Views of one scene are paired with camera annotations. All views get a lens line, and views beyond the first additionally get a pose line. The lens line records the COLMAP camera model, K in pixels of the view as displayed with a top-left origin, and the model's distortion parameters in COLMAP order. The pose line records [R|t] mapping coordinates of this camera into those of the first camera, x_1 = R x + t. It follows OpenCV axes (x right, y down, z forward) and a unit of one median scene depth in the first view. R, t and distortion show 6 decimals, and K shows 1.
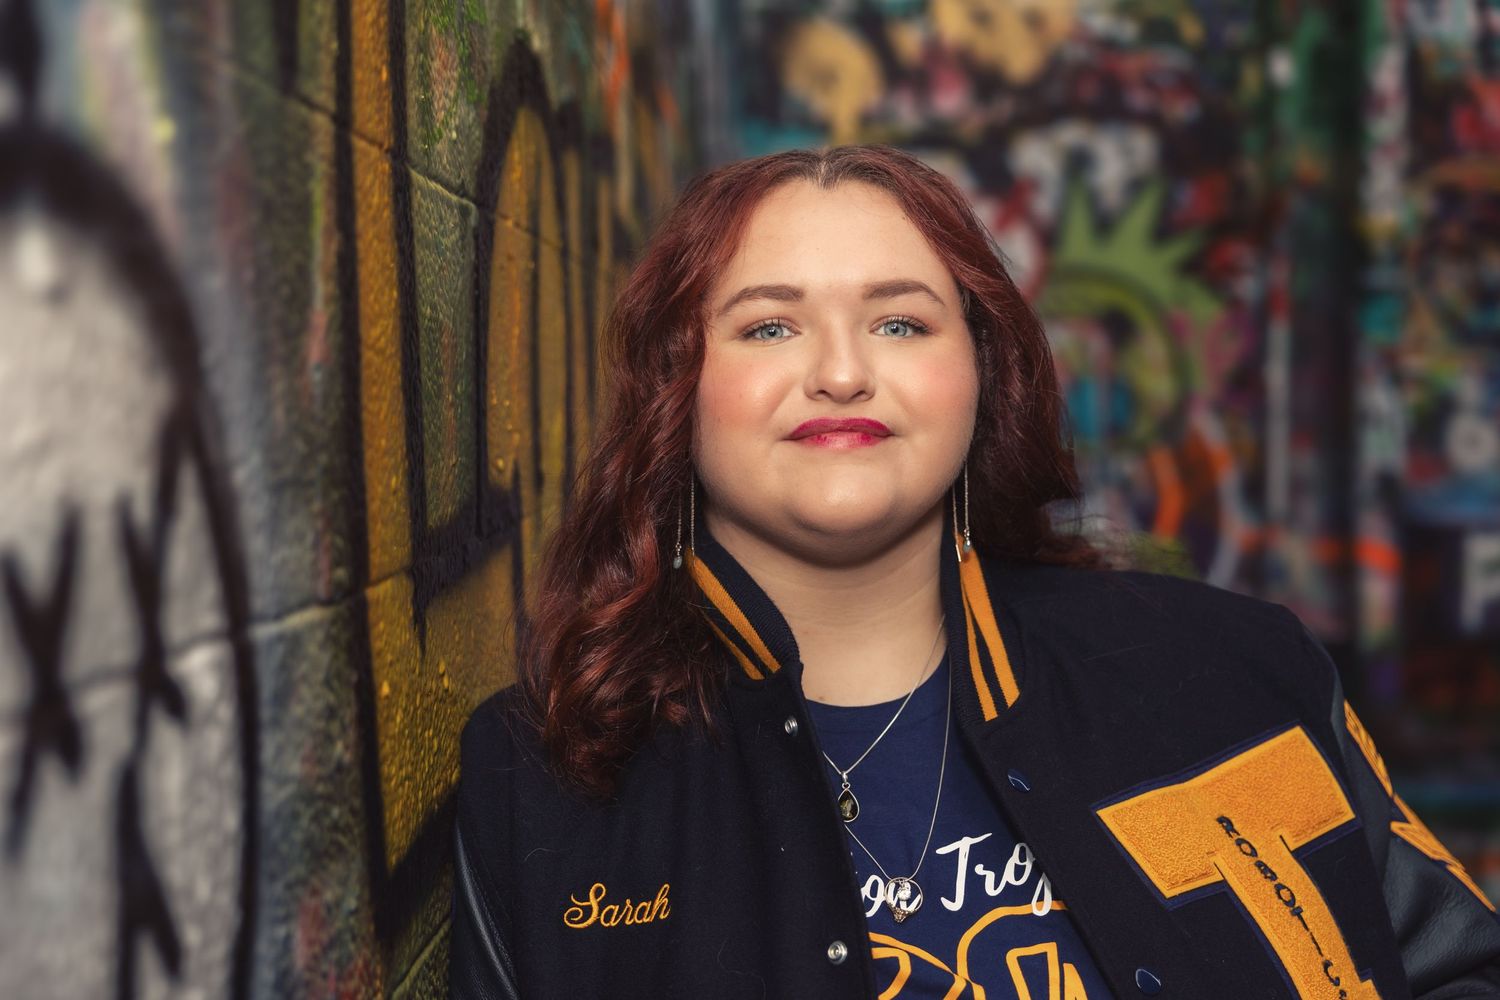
lens RADIAL K [[2034.1, 0, 737.8], [0, 2034.1, 490.9], [0, 0, 1]] dist [0.017167, 0.000000]
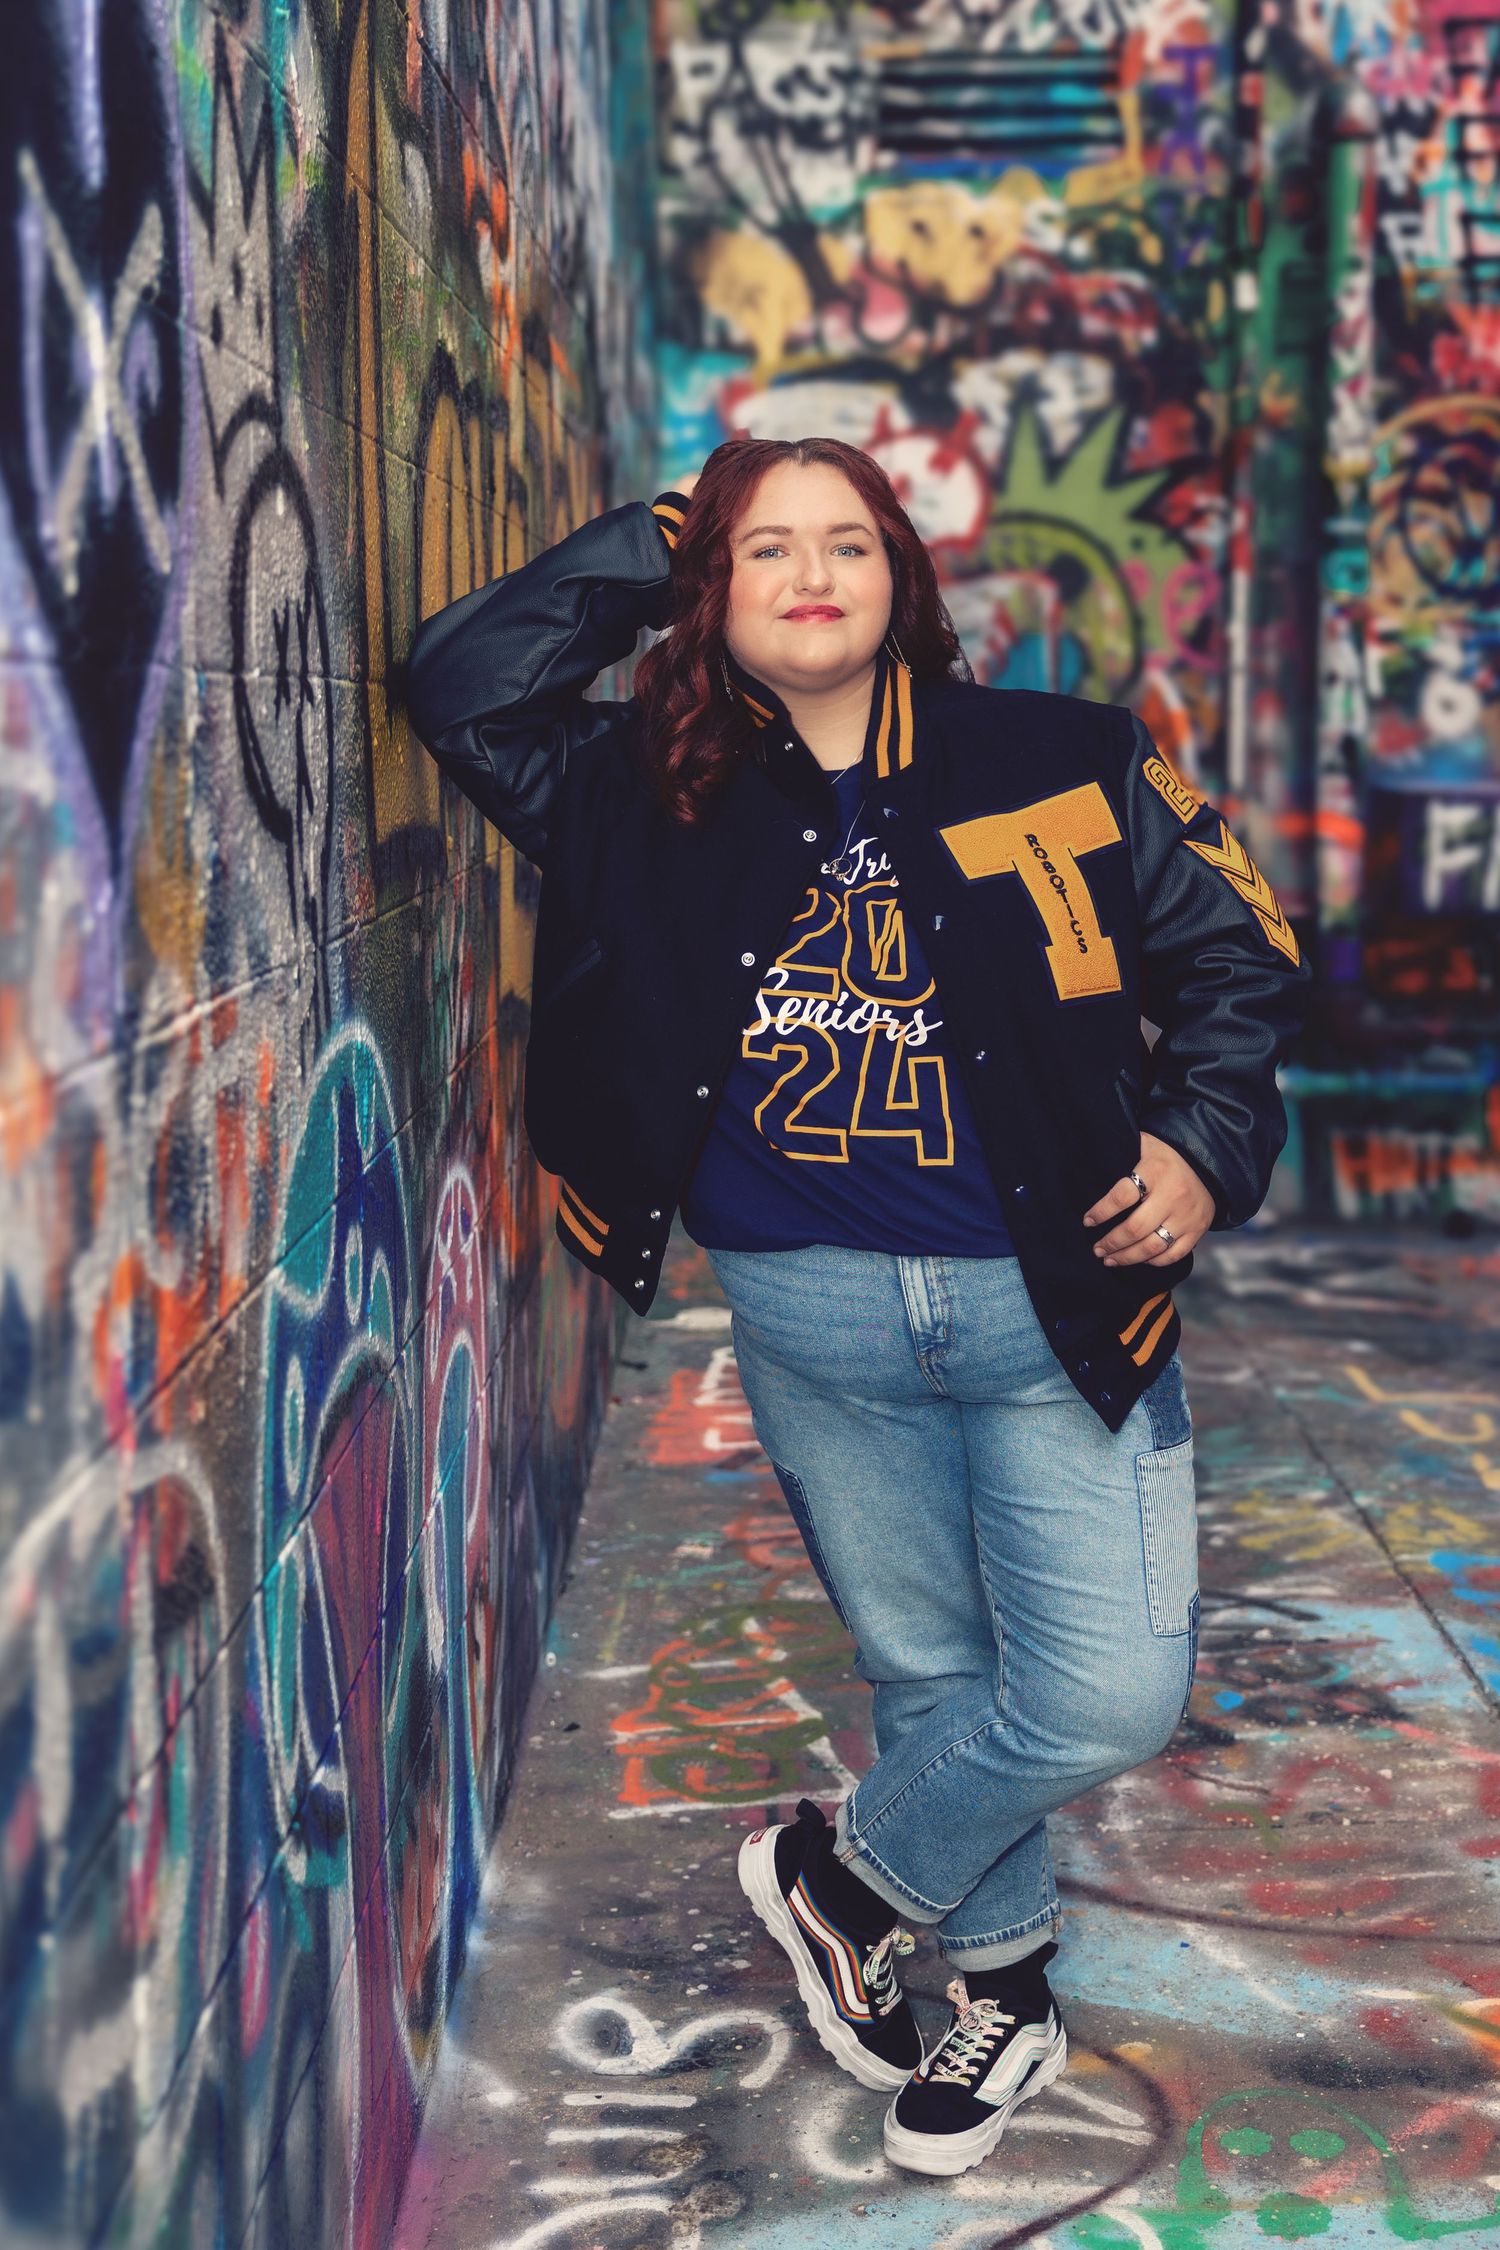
lens RADIAL K [[2690.0, 0, 771.1], [0, 2690.0, 992.3], [0, 0, 1]] dist [-0.004869, 0.000000]
pose [[0.999462, 0.002449, 0.032714, 0.015400], [-0.004686, 0.997640, 0.068498, 0.023767], [-0.032470, -0.068614, 0.997115, -0.216916]]
